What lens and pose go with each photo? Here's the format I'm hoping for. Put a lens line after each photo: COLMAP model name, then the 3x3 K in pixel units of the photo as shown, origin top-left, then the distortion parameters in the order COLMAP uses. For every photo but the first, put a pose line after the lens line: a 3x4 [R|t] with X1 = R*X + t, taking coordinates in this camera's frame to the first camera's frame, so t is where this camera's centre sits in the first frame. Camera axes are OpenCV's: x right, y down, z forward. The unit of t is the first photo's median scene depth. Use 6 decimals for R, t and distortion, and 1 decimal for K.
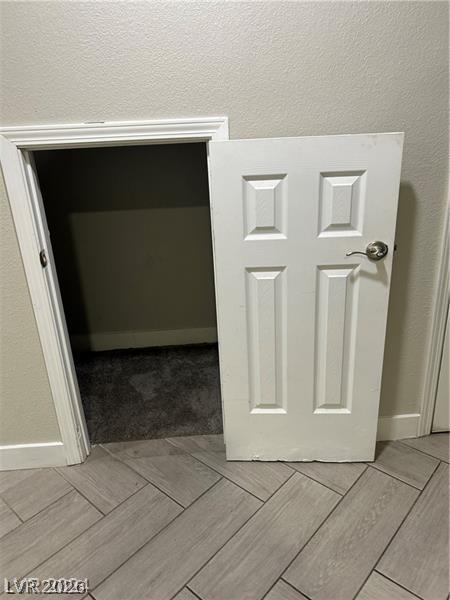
lens RADIAL K [[450.5, 0, 225.2], [0, 450.5, 300.6], [0, 0, 1]] dist [-0.001737, 0.000514]
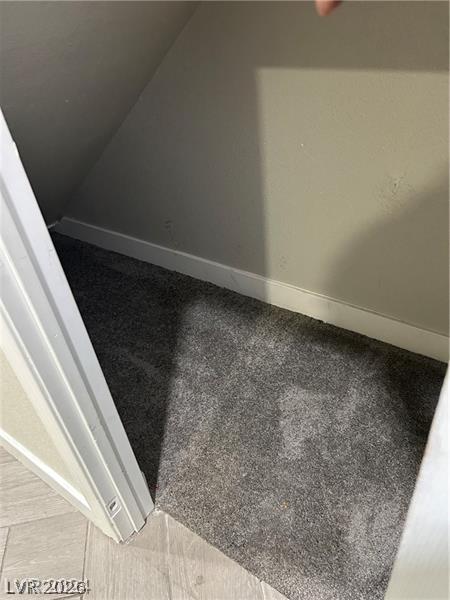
lens RADIAL K [[450.5, 0, 223.6], [0, 450.5, 297.6], [0, 0, 1]] dist [-0.001737, 0.000514]
pose [[0.777906, 0.355262, -0.518316, -0.013757], [-0.168063, 0.912421, 0.373153, -0.145774], [0.605490, -0.203168, 0.769484, 0.548075]]
